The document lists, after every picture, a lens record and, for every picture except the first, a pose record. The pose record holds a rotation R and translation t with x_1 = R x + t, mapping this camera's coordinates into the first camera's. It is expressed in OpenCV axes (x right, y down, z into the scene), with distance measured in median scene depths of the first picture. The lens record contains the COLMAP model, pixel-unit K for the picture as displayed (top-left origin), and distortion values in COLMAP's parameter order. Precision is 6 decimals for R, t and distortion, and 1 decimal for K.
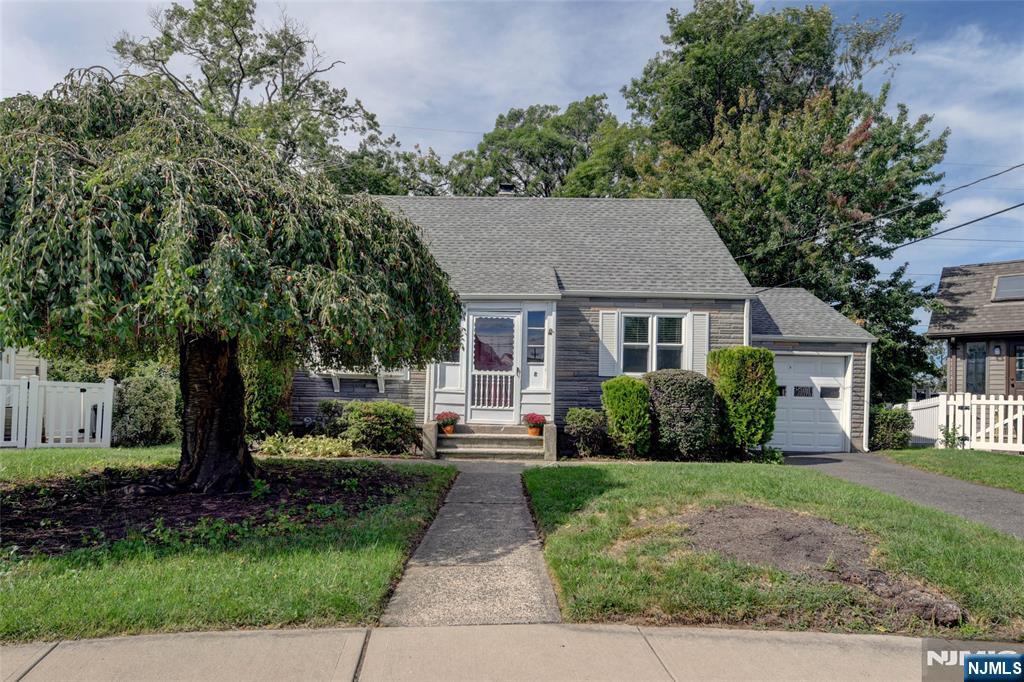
lens RADIAL K [[484.5, 0, 515.7], [0, 484.5, 364.1], [0, 0, 1]] dist [-0.015880, -0.000353]
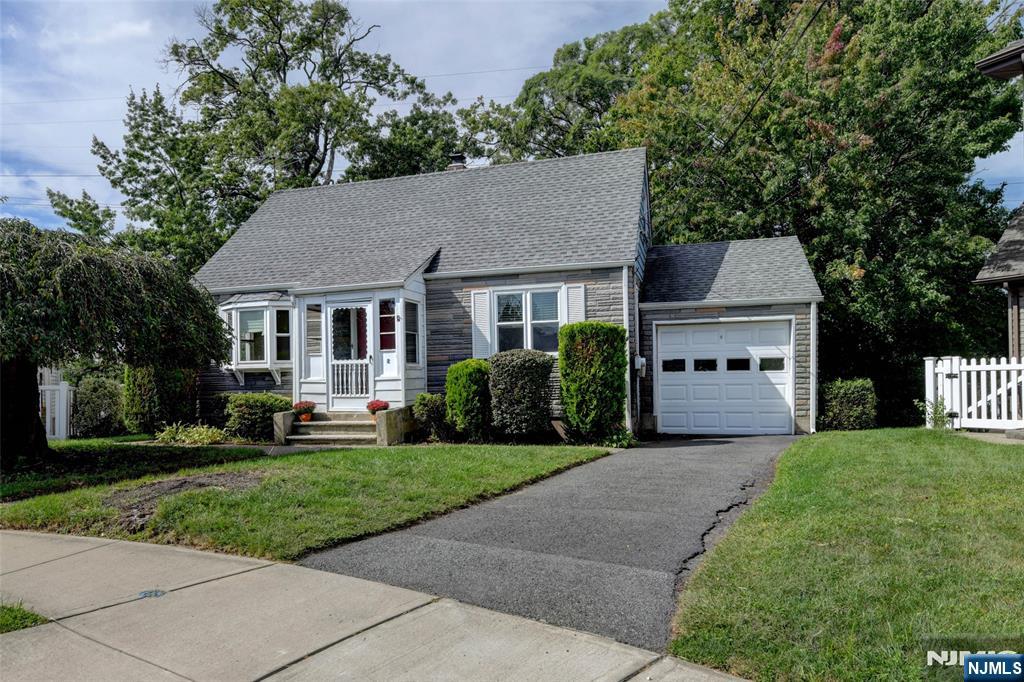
lens RADIAL K [[578.6, 0, 511.7], [0, 578.6, 344.5], [0, 0, 1]] dist [-0.015118, 0.000384]
pose [[0.970227, -0.053440, -0.236228, 0.517209], [0.054335, 0.998519, -0.002728, 0.003123], [0.236024, -0.010189, 0.971694, -0.099887]]
